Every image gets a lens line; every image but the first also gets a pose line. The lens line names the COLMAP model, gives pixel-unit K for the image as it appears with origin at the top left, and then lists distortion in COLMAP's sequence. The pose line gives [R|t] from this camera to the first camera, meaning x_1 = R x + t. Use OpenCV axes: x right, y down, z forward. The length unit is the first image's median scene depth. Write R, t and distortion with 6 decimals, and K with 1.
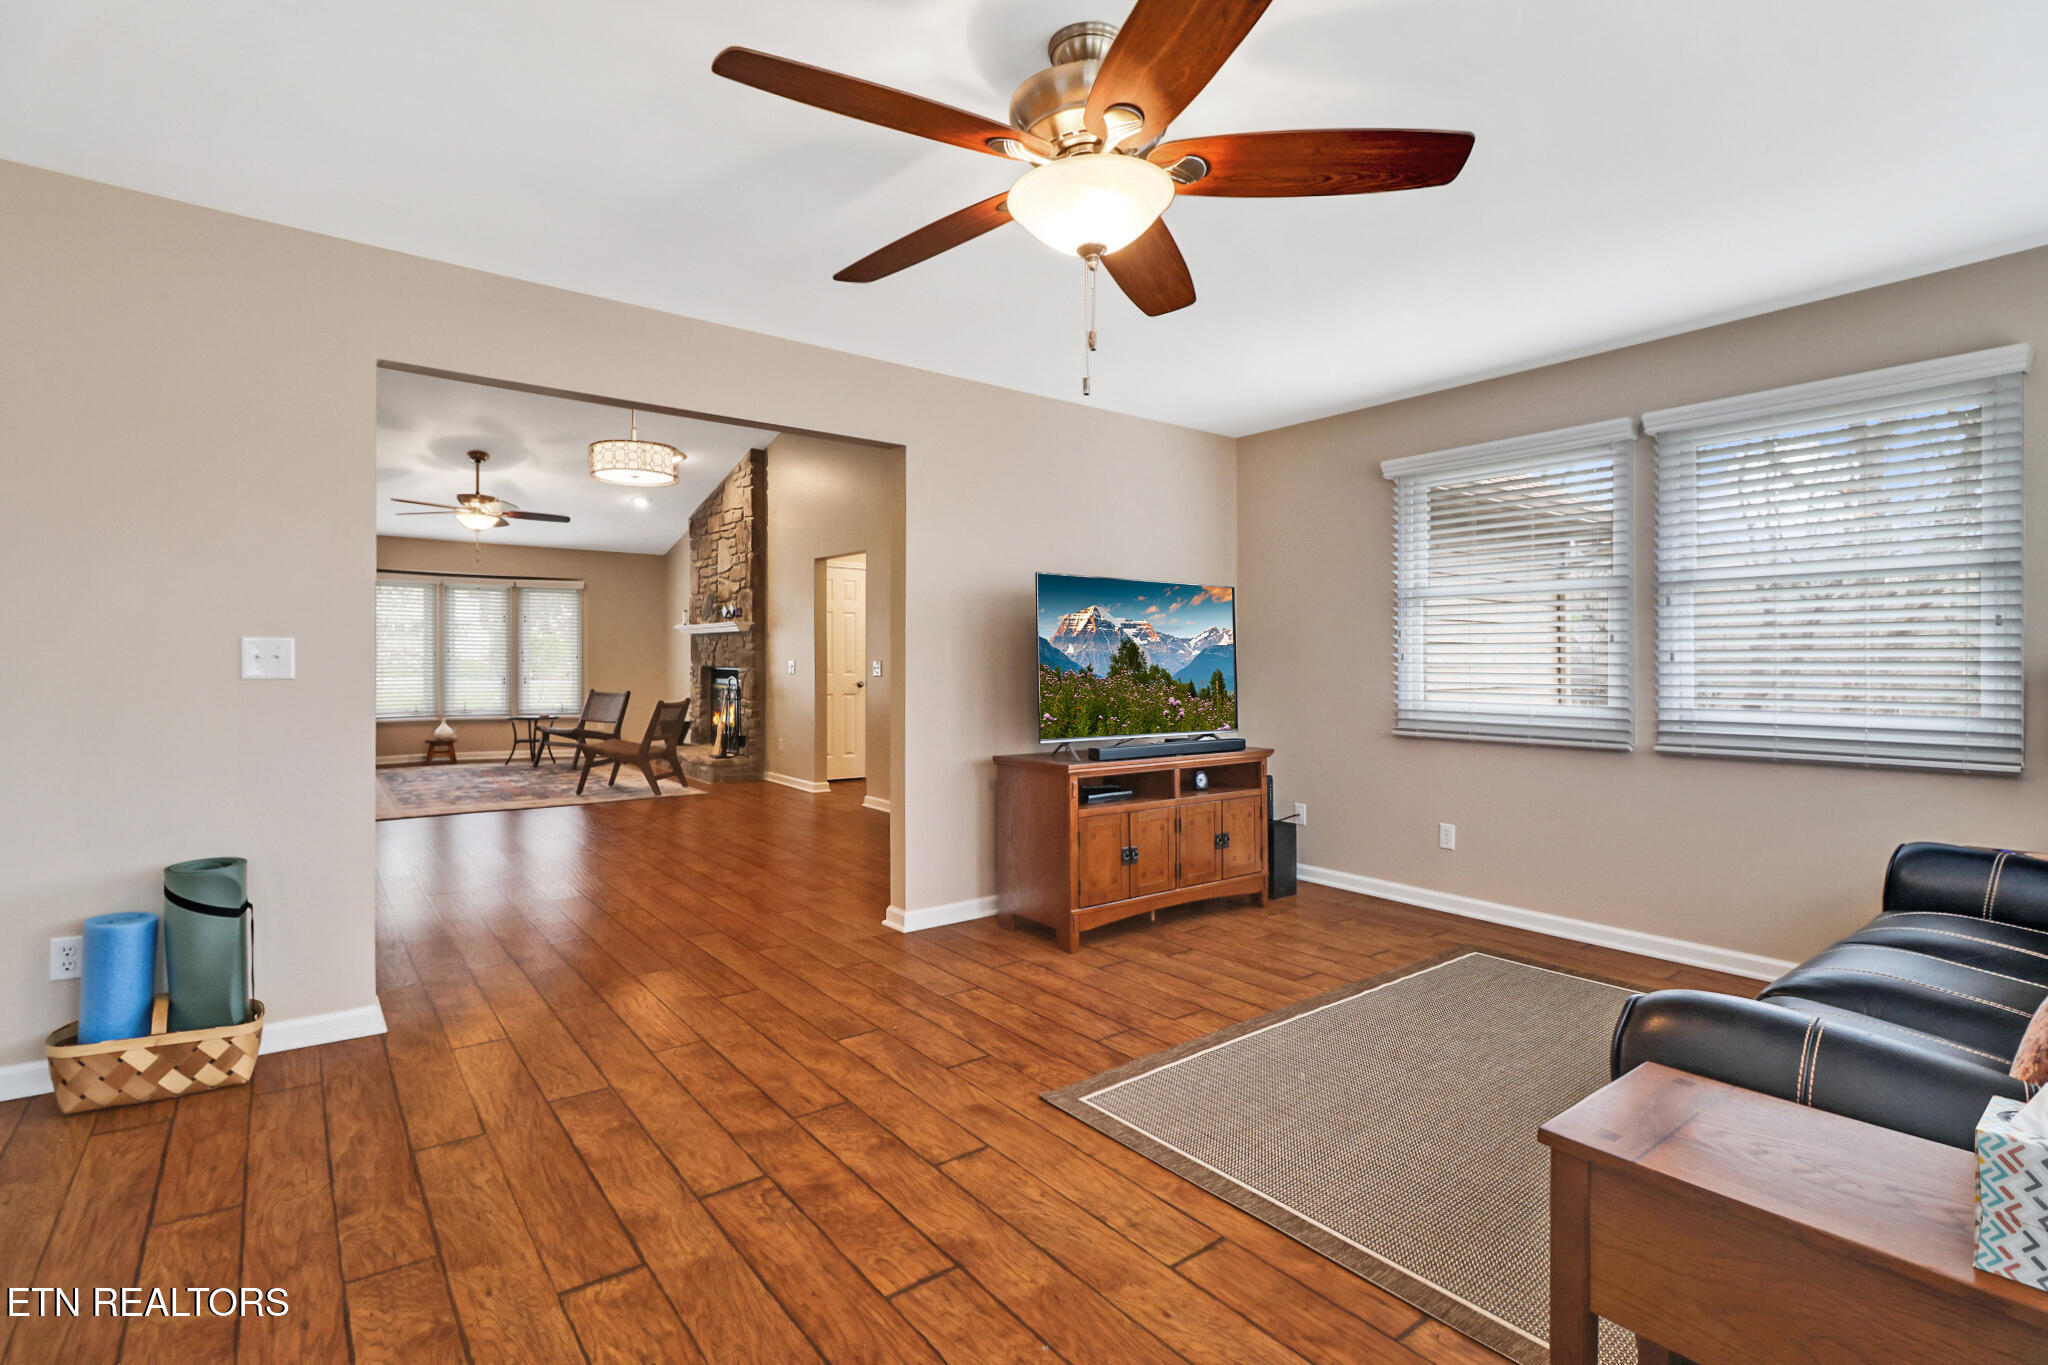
lens RADIAL K [[946.3, 0, 1034.2], [0, 946.3, 682.0], [0, 0, 1]] dist [0.006706, -0.014044]
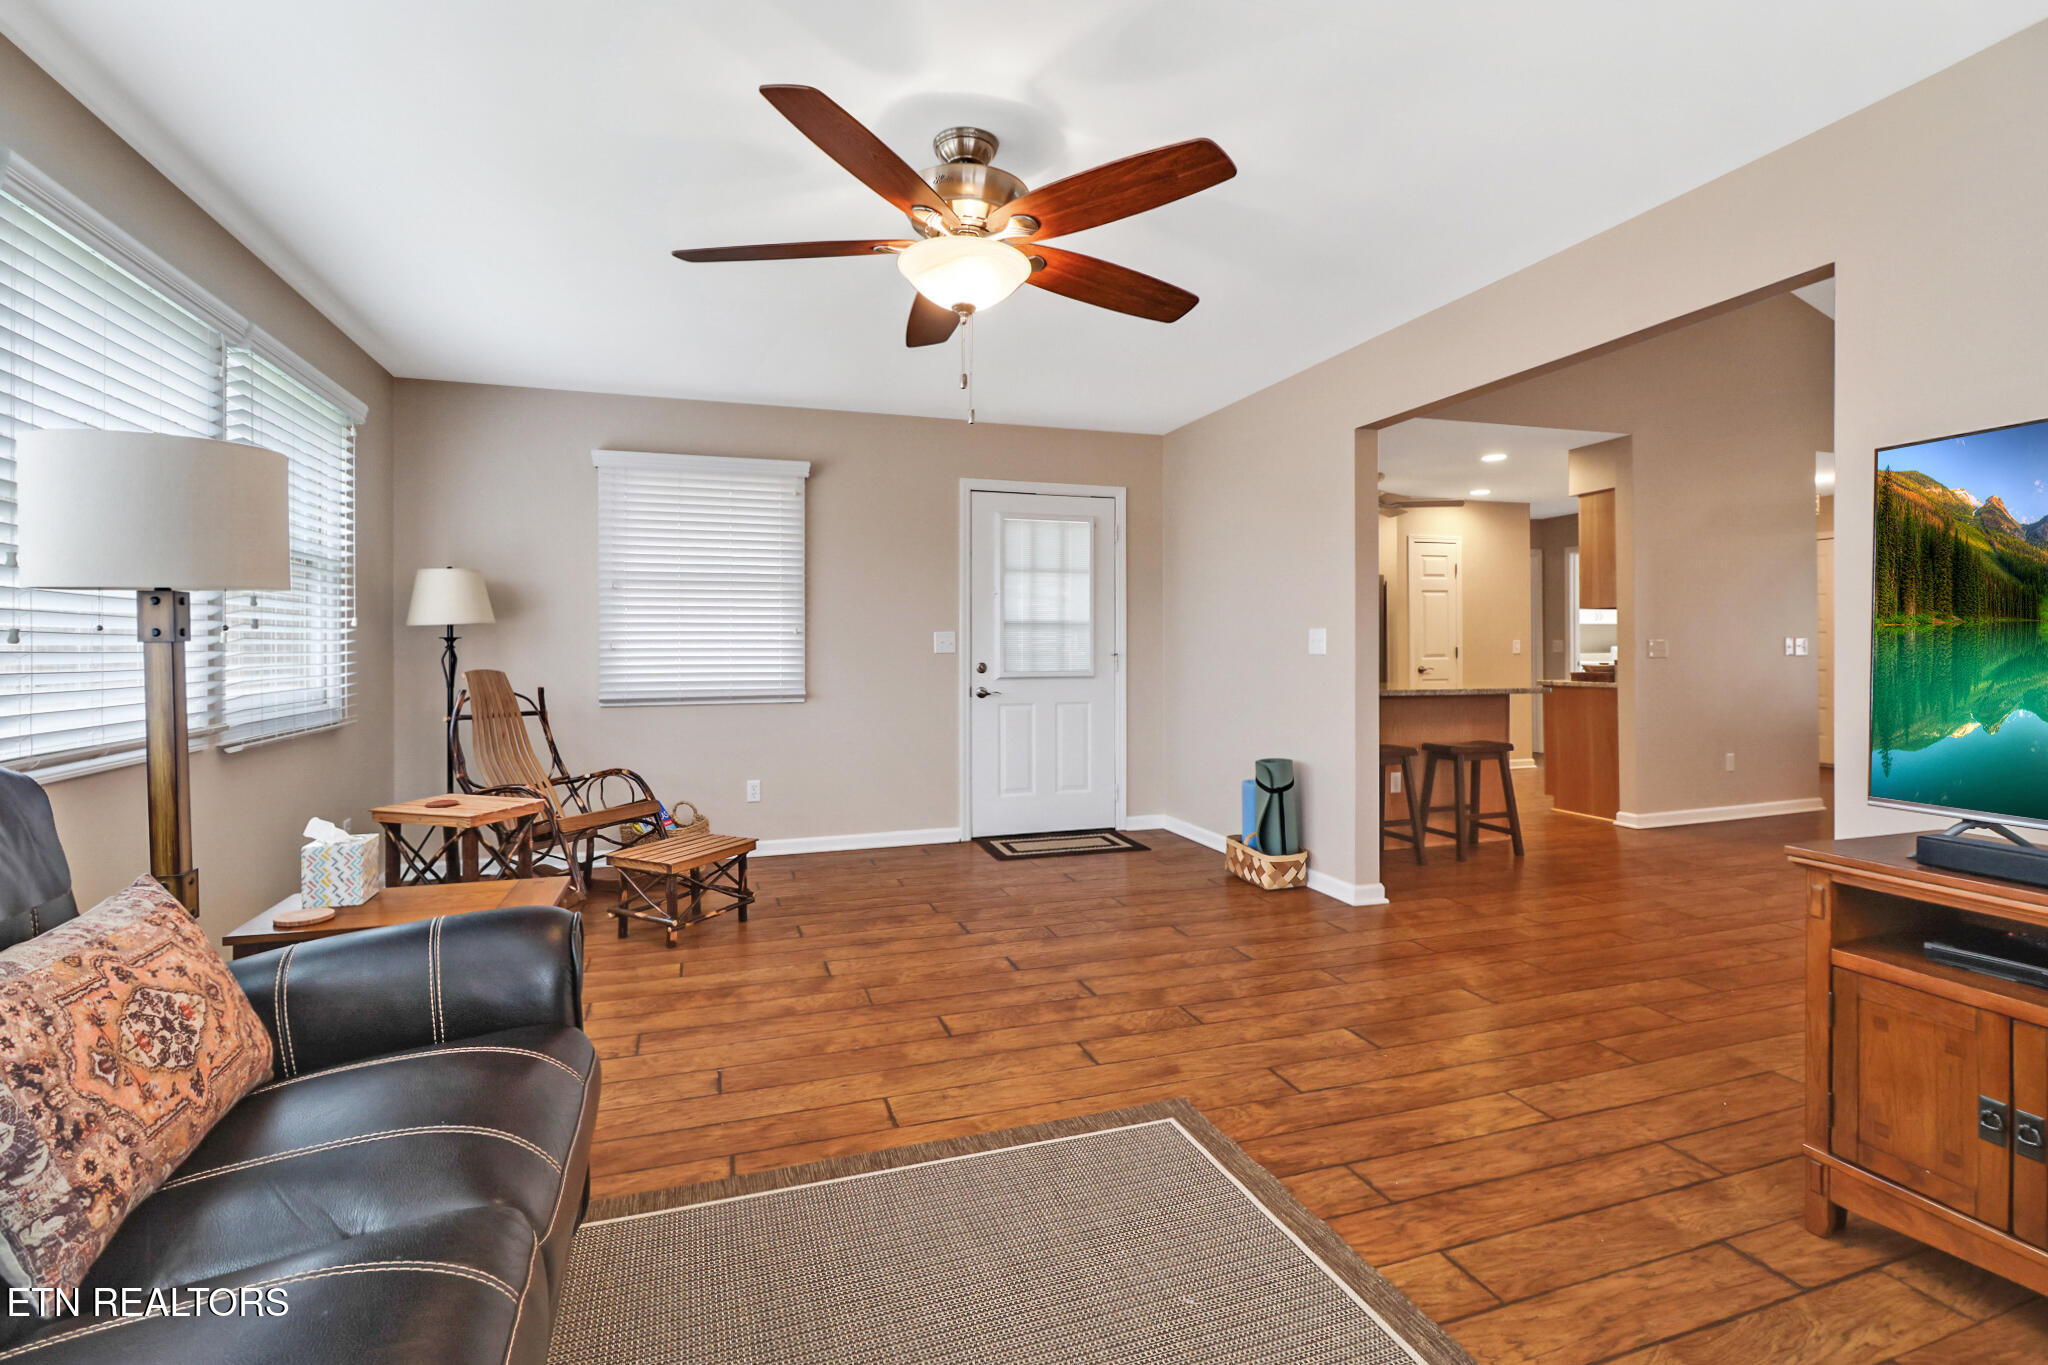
lens RADIAL K [[946.3, 0, 1008.8], [0, 946.3, 682.7], [0, 0, 1]] dist [0.006706, -0.014044]
pose [[-0.344393, 0.029399, -0.938365, 0.895968], [-0.019408, 0.999073, 0.038424, -0.008402], [0.938625, 0.031444, -0.343503, 1.096659]]
